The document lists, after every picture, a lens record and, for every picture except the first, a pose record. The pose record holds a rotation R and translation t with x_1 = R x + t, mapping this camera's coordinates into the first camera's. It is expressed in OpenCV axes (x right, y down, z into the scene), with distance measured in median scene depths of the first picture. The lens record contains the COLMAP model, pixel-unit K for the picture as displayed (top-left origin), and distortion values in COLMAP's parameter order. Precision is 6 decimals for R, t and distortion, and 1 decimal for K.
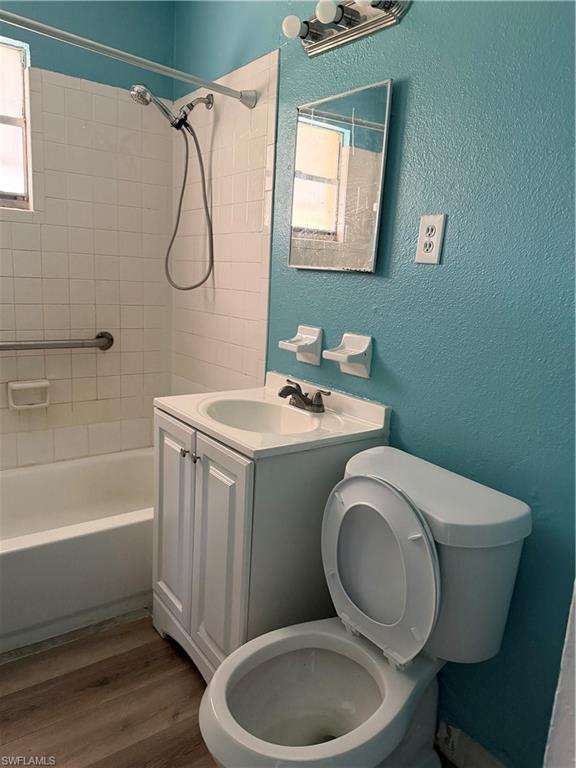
lens RADIAL K [[544.1, 0, 280.9], [0, 544.1, 378.1], [0, 0, 1]] dist [0.084582, -0.110038]
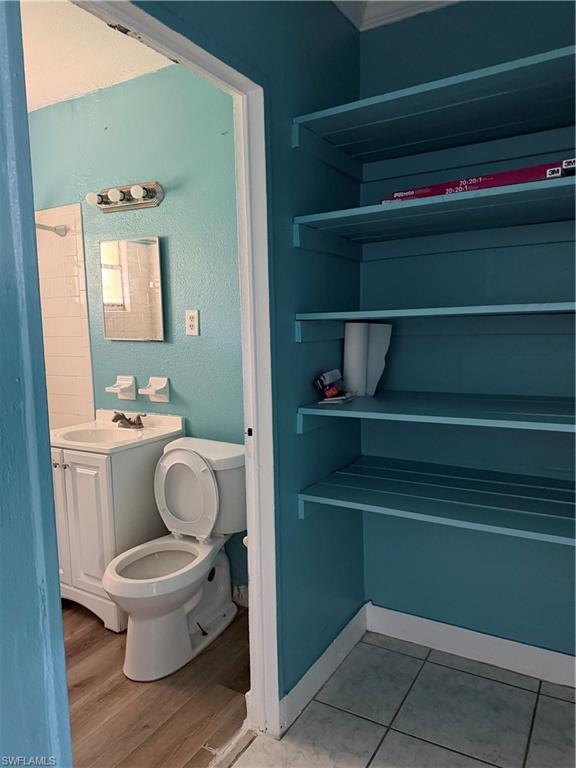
lens RADIAL K [[545.2, 0, 300.1], [0, 545.2, 384.5], [0, 0, 1]] dist [0.071429, -0.068302]
pose [[0.905352, -0.116218, 0.408450, -0.146071], [0.142763, 0.989138, -0.034998, 0.058869], [-0.399946, 0.089997, 0.912109, -0.666215]]
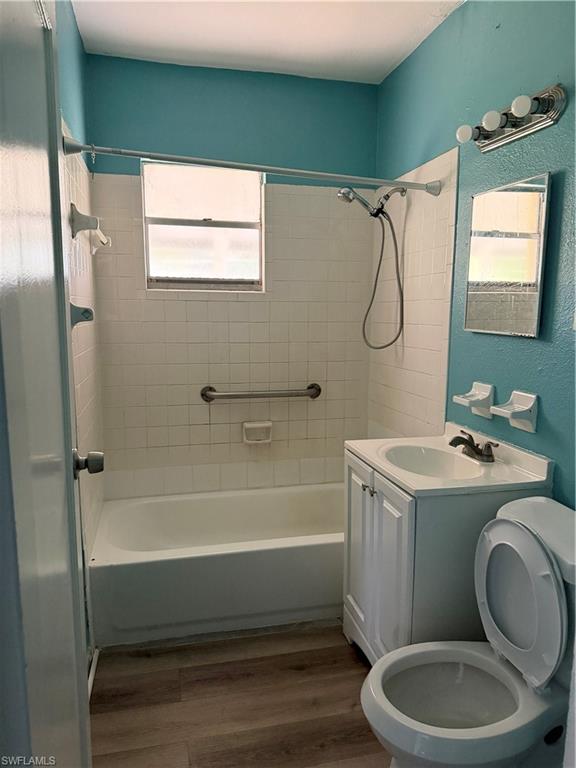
lens RADIAL K [[546.5, 0, 282.5], [0, 546.5, 384.6], [0, 0, 1]] dist [0.049551, -0.060985]
pose [[0.922082, 0.007524, -0.386920, 0.114576], [-0.030548, 0.998106, -0.053391, -0.020763], [0.385786, 0.061050, 0.920566, -0.197617]]
